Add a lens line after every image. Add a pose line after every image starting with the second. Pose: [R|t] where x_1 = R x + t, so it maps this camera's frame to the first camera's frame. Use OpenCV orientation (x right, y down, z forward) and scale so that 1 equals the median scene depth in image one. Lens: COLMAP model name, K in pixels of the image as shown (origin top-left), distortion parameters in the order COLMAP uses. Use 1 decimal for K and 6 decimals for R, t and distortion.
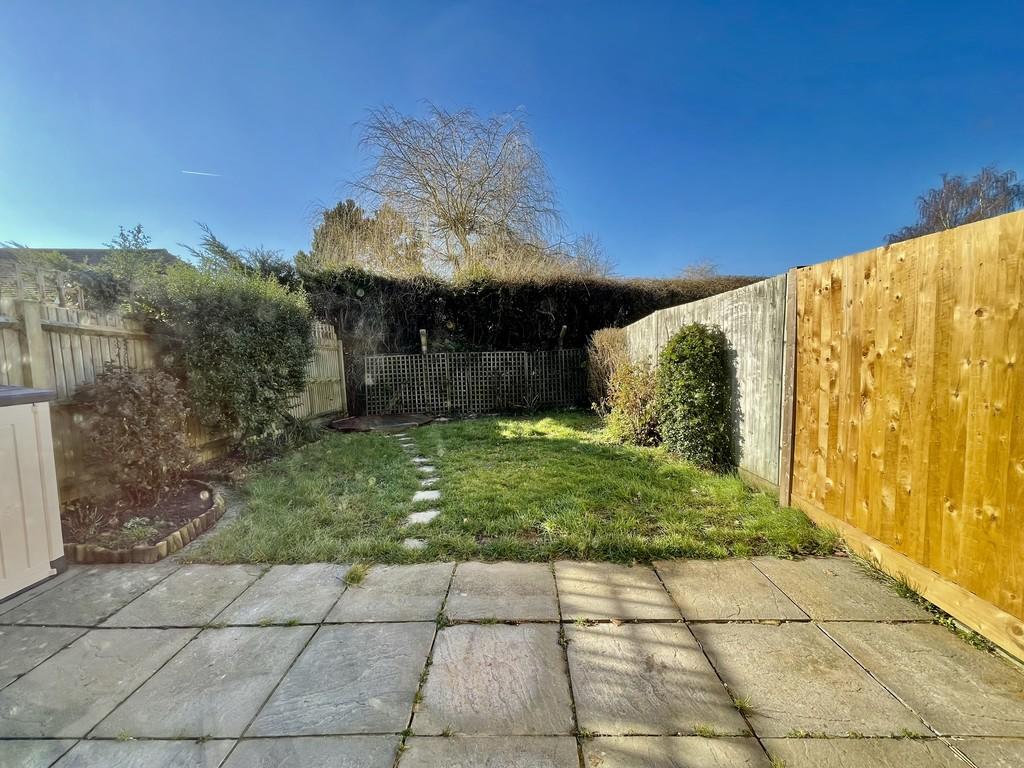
lens RADIAL K [[411.2, 0, 508.5], [0, 411.2, 384.3], [0, 0, 1]] dist [-0.011371, 0.000144]
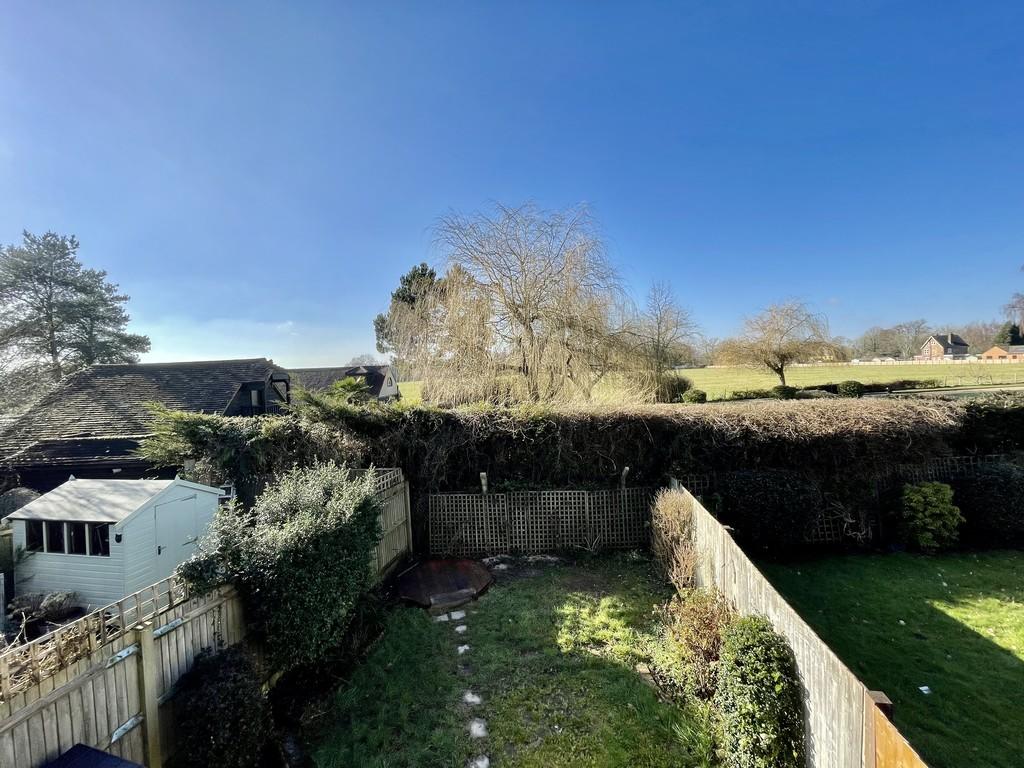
lens RADIAL K [[411.2, 0, 505.0], [0, 411.2, 384.5], [0, 0, 1]] dist [-0.011371, 0.000144]
pose [[0.984952, -0.003894, -0.172783, 0.022060], [-0.006022, 0.998366, -0.056831, -0.282333], [0.172722, 0.057016, 0.983319, -0.010804]]
